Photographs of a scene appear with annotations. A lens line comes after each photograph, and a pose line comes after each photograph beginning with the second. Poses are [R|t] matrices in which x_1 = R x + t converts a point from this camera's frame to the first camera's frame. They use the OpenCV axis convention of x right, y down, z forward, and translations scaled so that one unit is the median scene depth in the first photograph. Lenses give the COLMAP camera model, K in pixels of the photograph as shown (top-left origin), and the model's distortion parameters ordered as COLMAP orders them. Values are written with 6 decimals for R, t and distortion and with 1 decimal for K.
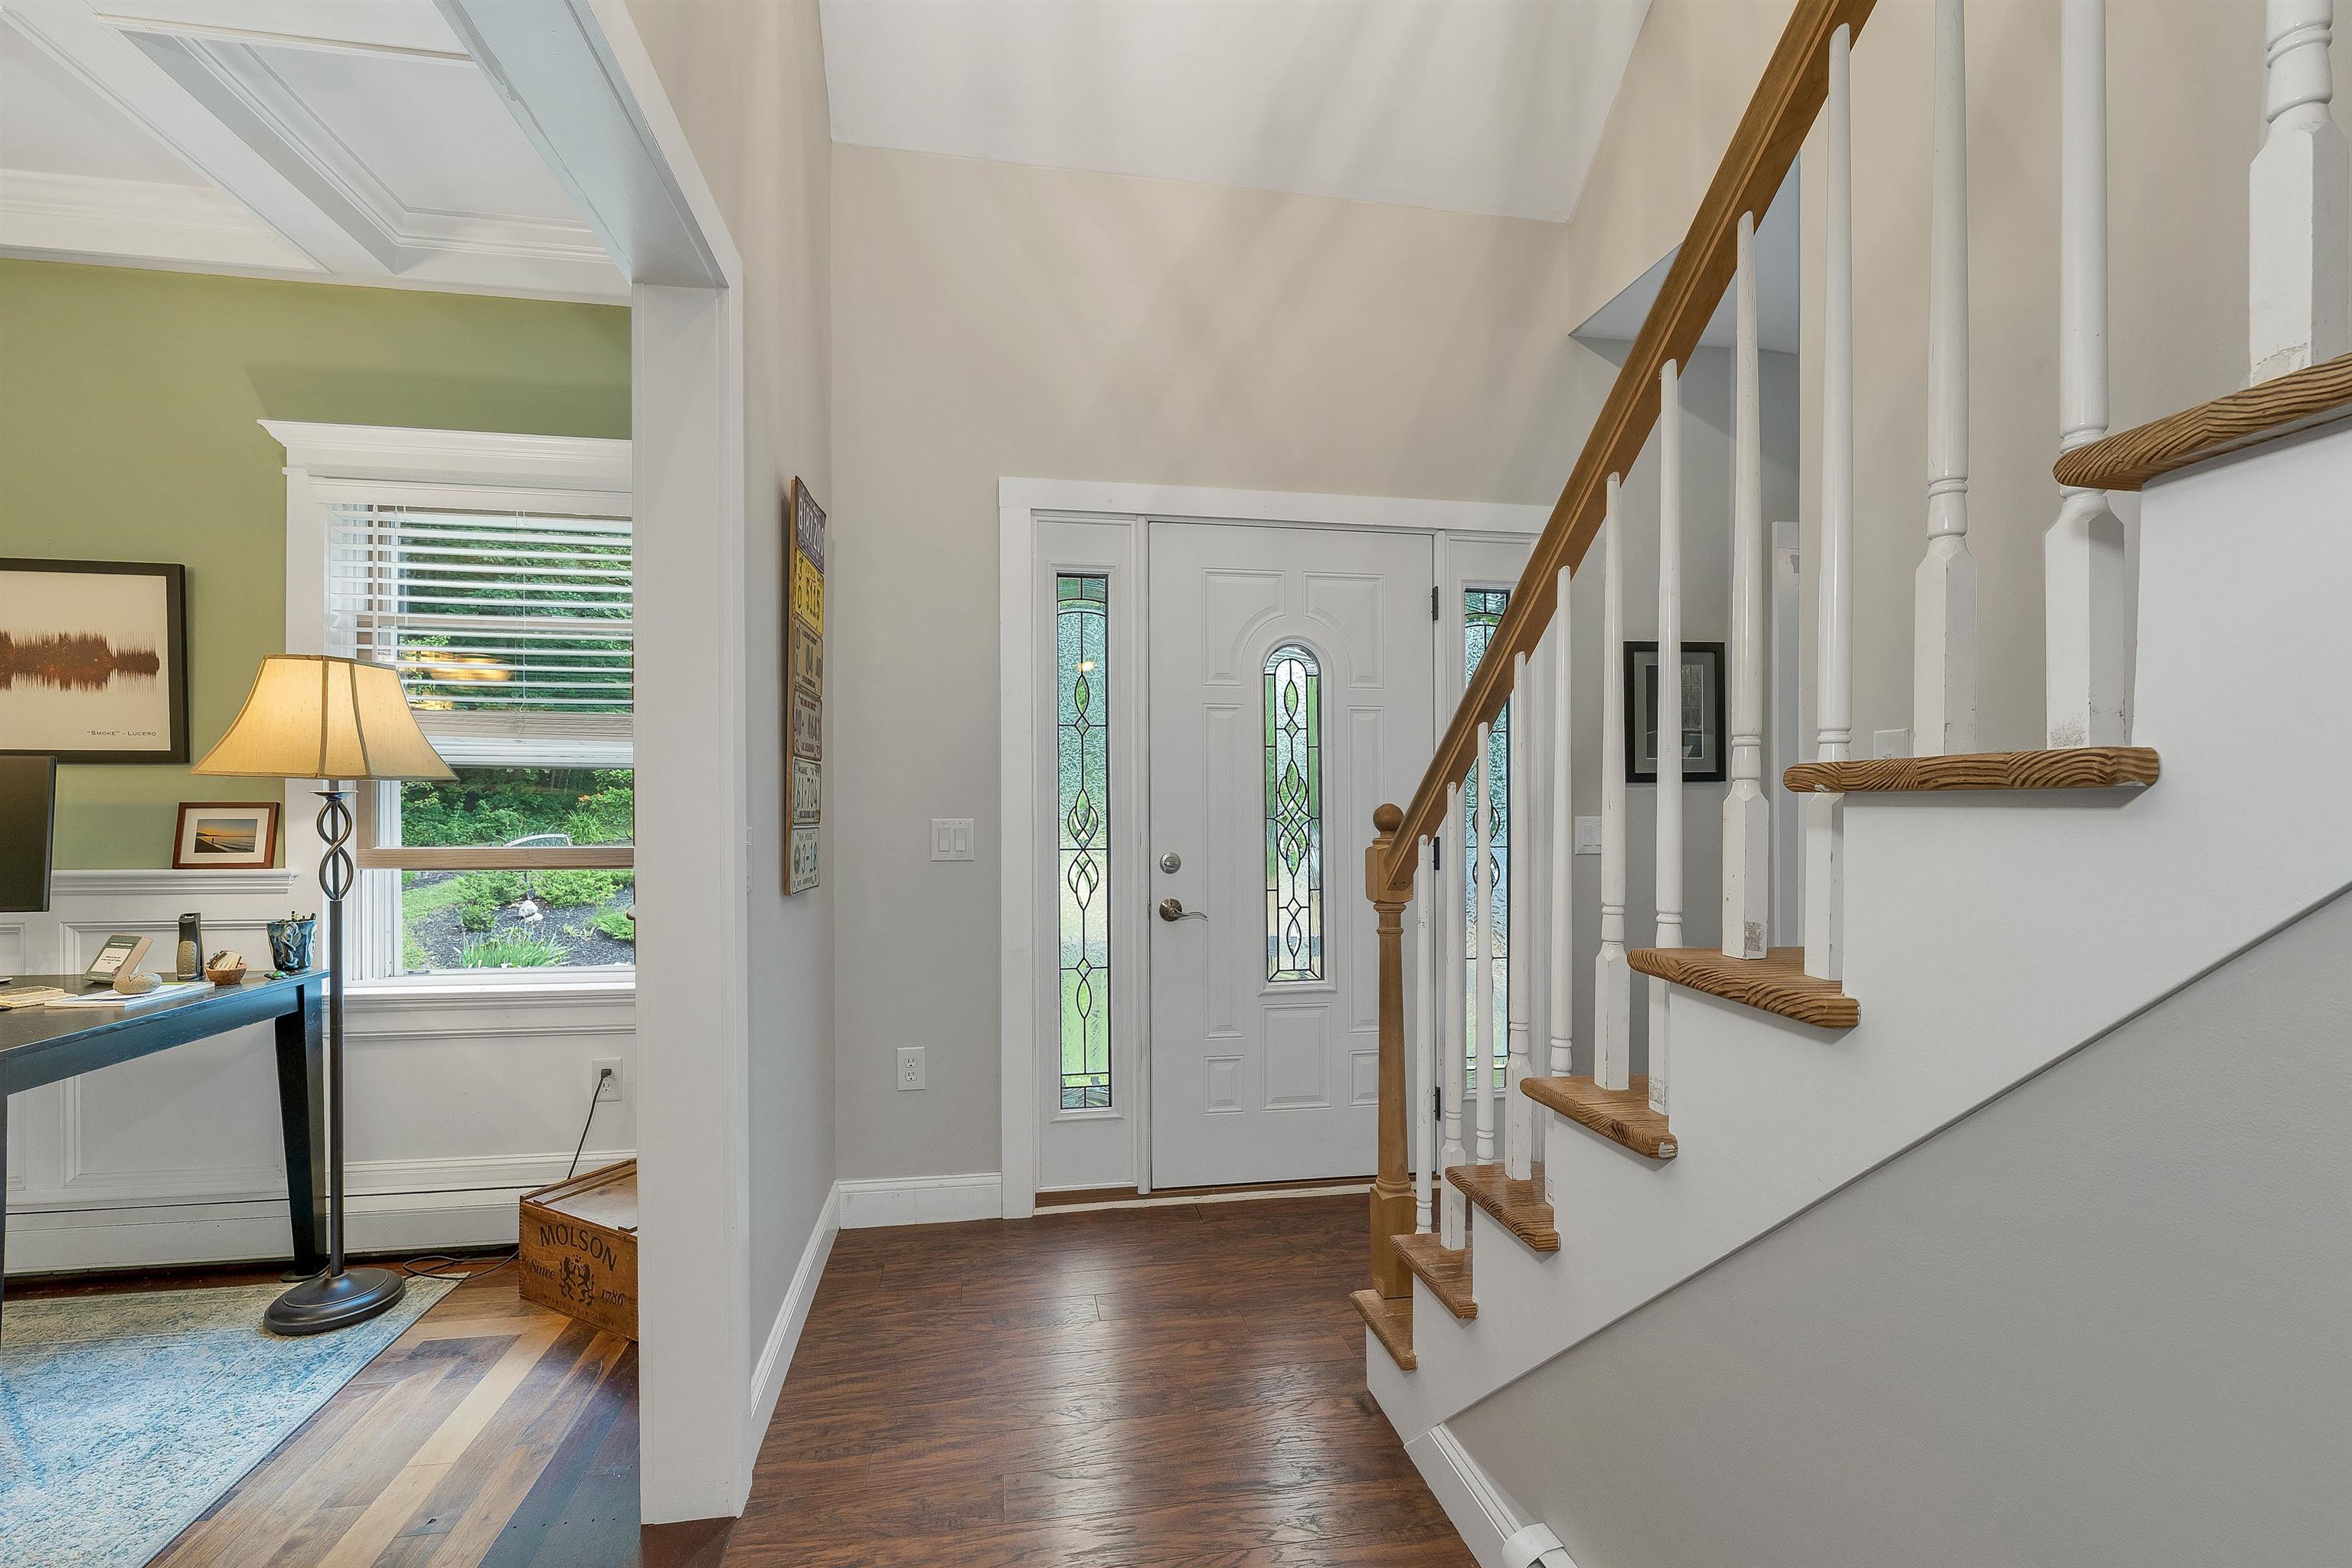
lens RADIAL K [[1035.3, 0, 1171.7], [0, 1035.3, 793.1], [0, 0, 1]] dist [-0.001472, -0.000173]
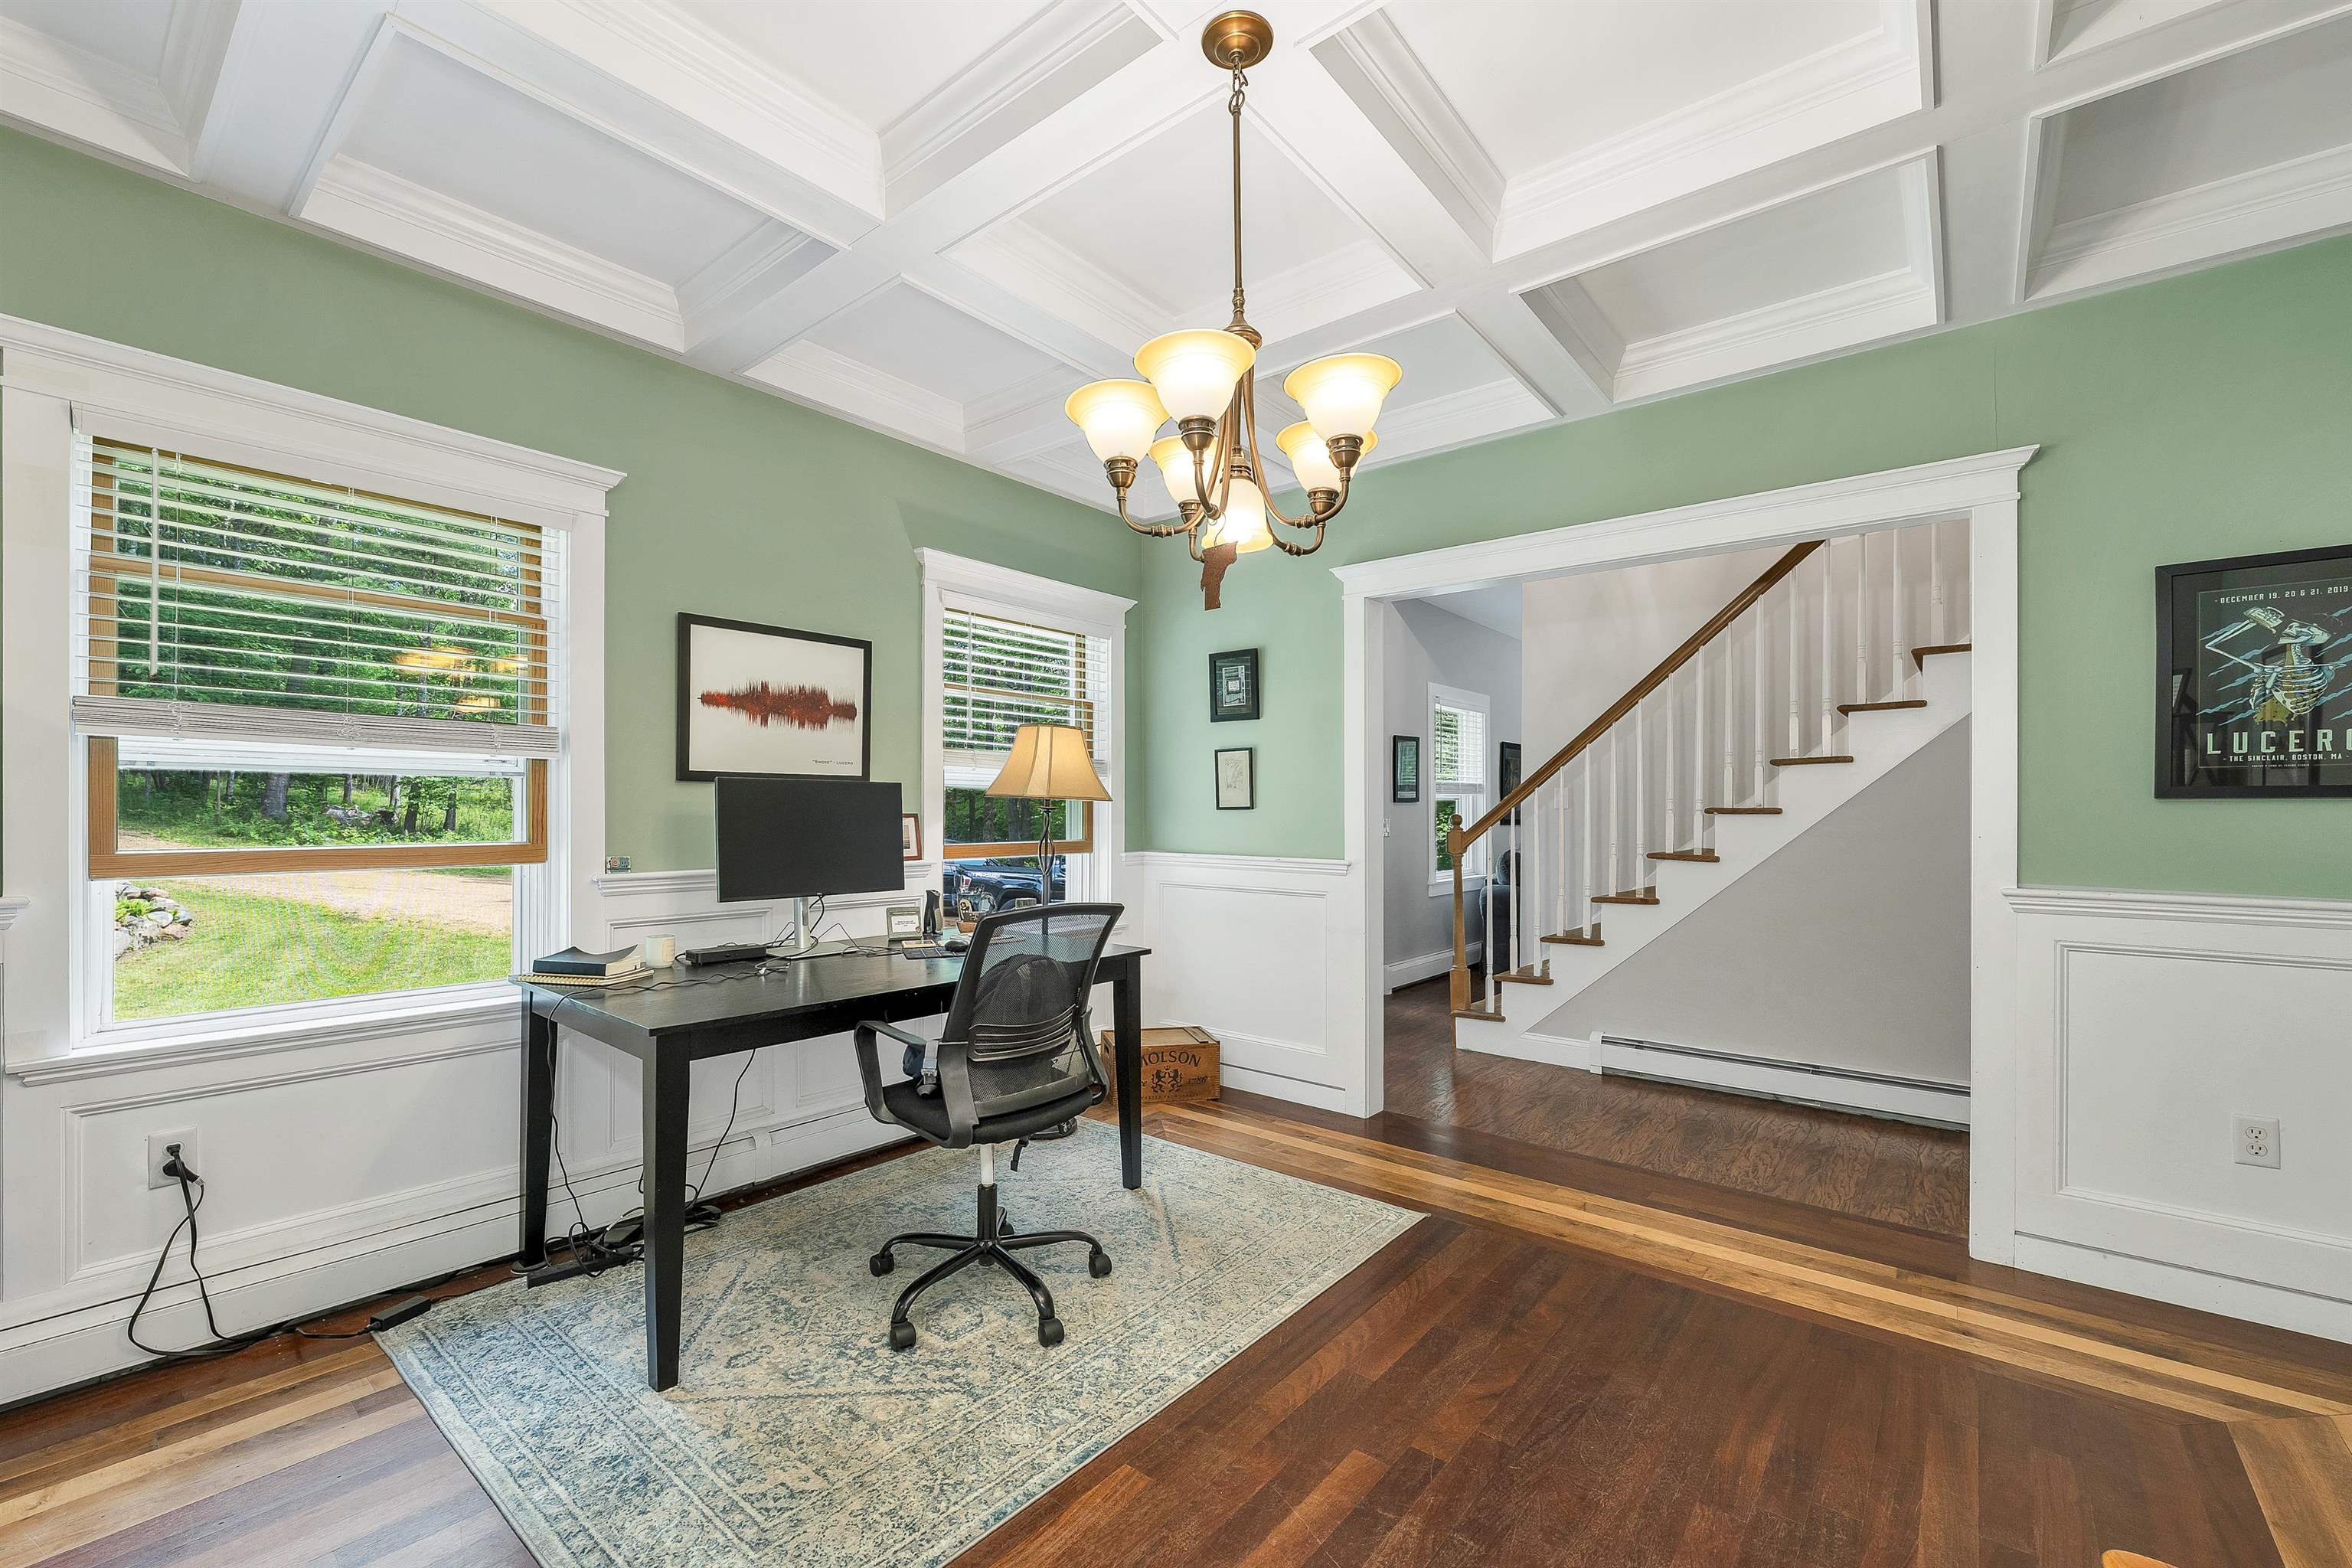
lens RADIAL K [[987.5, 0, 1170.8], [0, 987.5, 799.6], [0, 0, 1]] dist [-0.002767, 0.000061]
pose [[0.753823, 0.006488, 0.657046, -1.527274], [-0.006023, 0.999977, -0.002964, -0.008081], [-0.657050, -0.001723, 0.753845, -0.257149]]
